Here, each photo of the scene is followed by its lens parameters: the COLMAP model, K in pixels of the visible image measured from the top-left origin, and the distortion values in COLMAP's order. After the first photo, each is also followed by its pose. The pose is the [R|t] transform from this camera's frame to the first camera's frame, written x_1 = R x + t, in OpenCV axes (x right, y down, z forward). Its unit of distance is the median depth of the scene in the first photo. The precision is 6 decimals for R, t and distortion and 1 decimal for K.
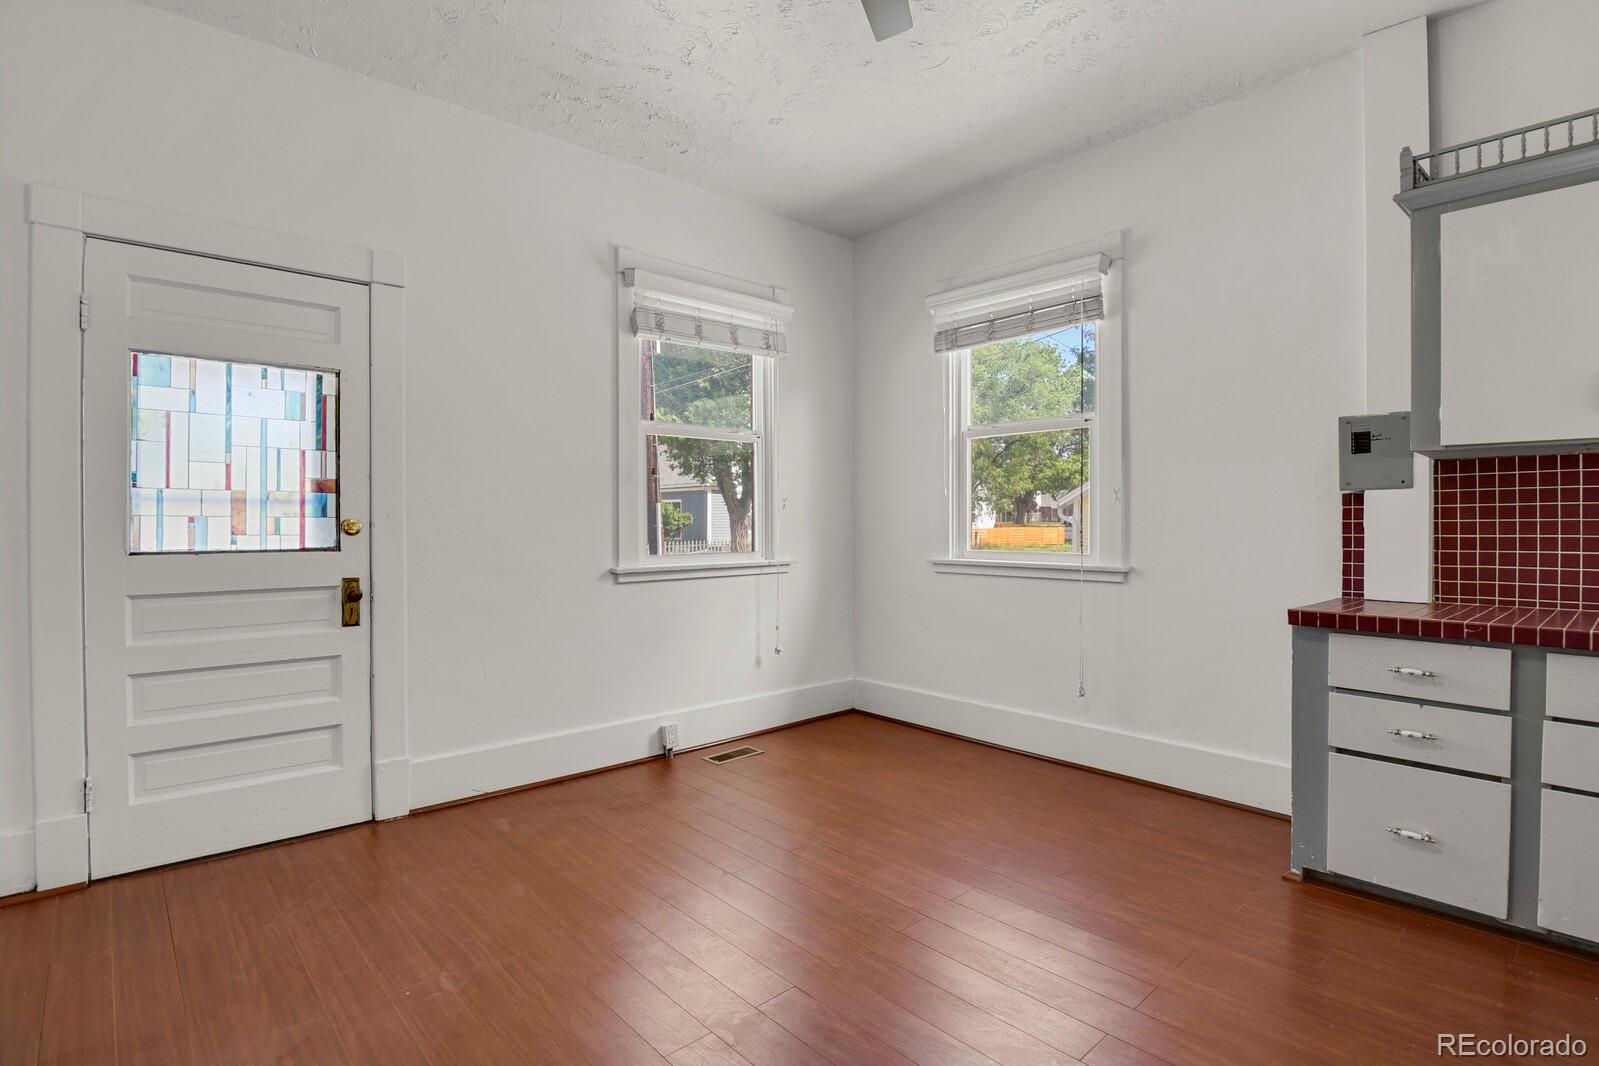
lens RADIAL K [[780.9, 0, 810.0], [0, 780.9, 527.7], [0, 0, 1]] dist [-0.018666, -0.007819]
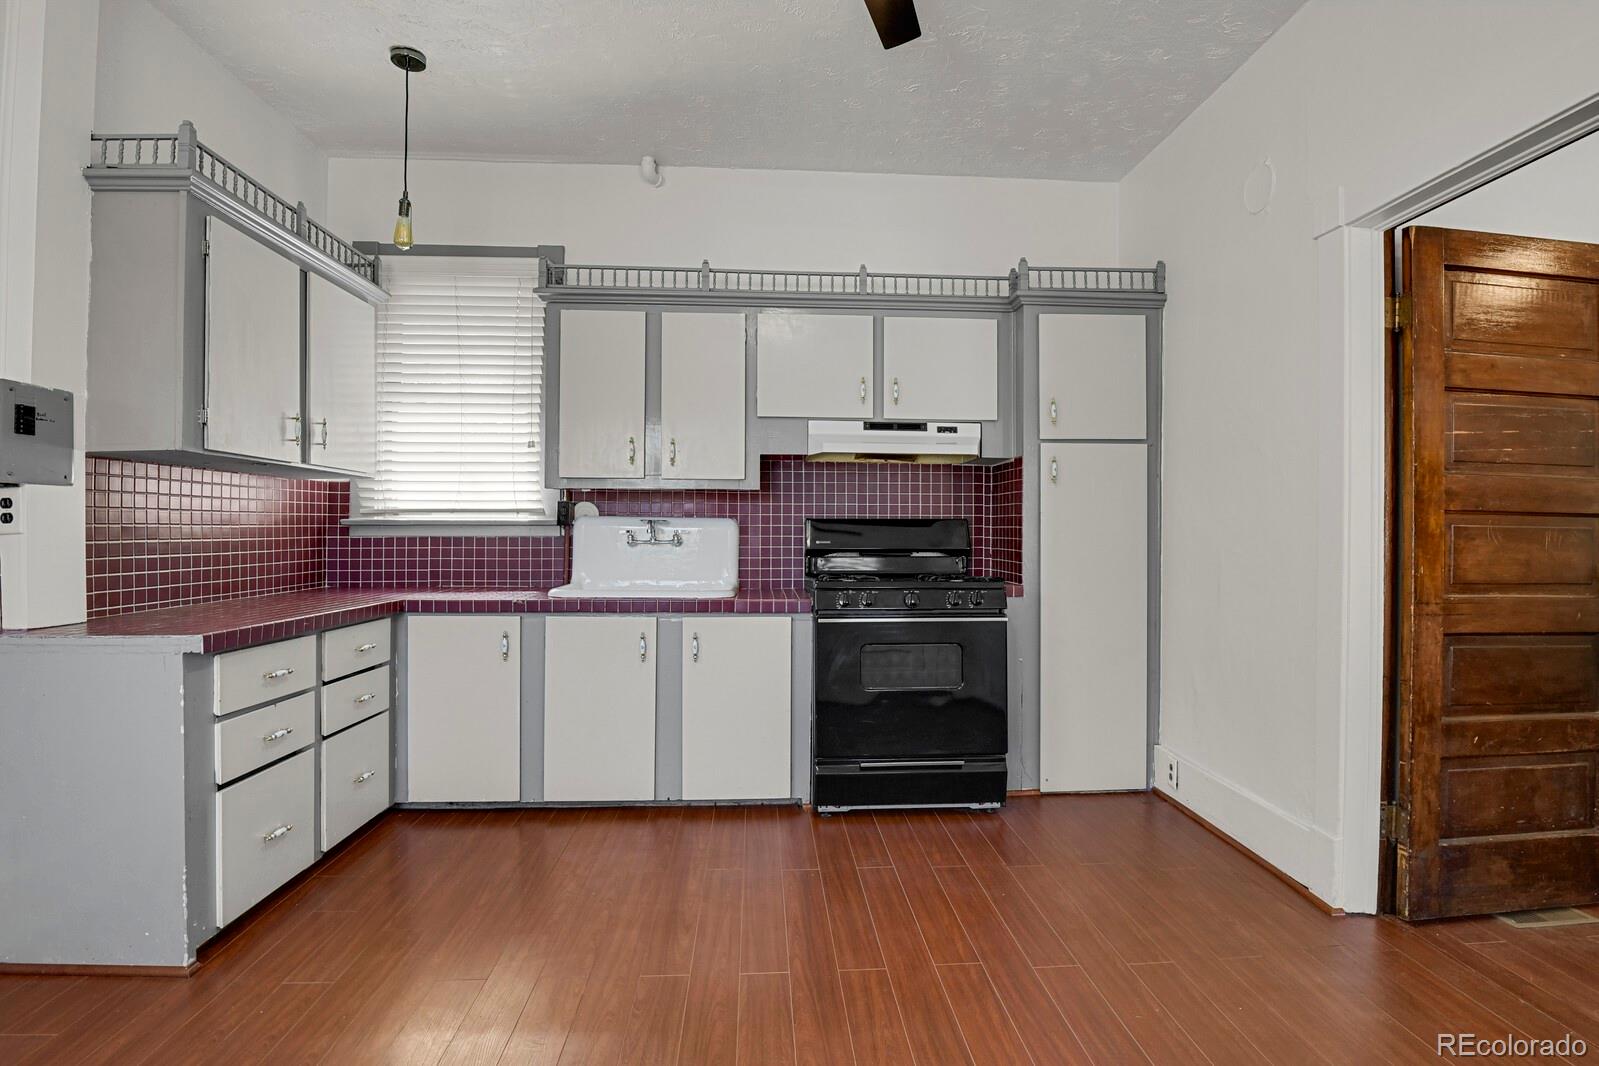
lens RADIAL K [[780.9, 0, 810.0], [0, 780.9, 527.7], [0, 0, 1]] dist [-0.018666, -0.007819]
pose [[-0.777965, 0.000679, 0.628307, -0.329284], [0.001946, 0.999997, 0.001329, -0.005521], [-0.628304, 0.002256, -0.777965, 1.069301]]
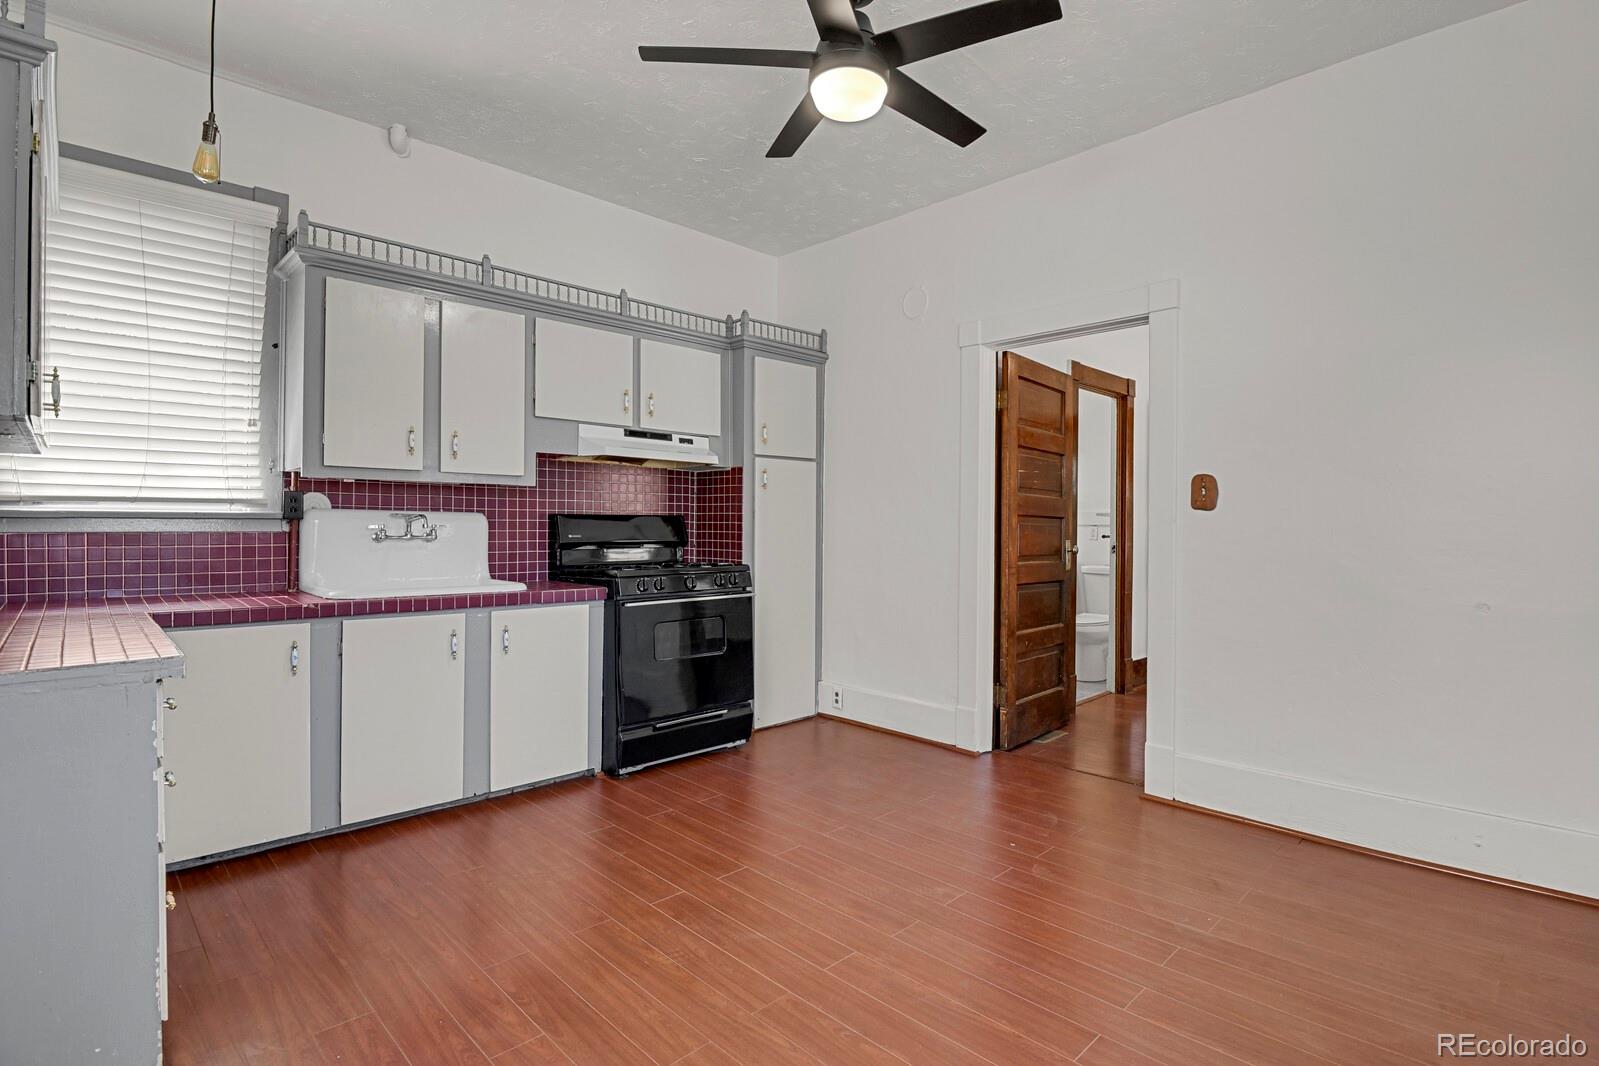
lens RADIAL K [[780.9, 0, 810.0], [0, 780.9, 527.7], [0, 0, 1]] dist [-0.018666, -0.007819]
pose [[-0.999265, -0.003855, -0.038128, 0.098933], [-0.004231, 0.999943, 0.009772, -0.010086], [0.038088, 0.009926, -0.999225, 1.457570]]
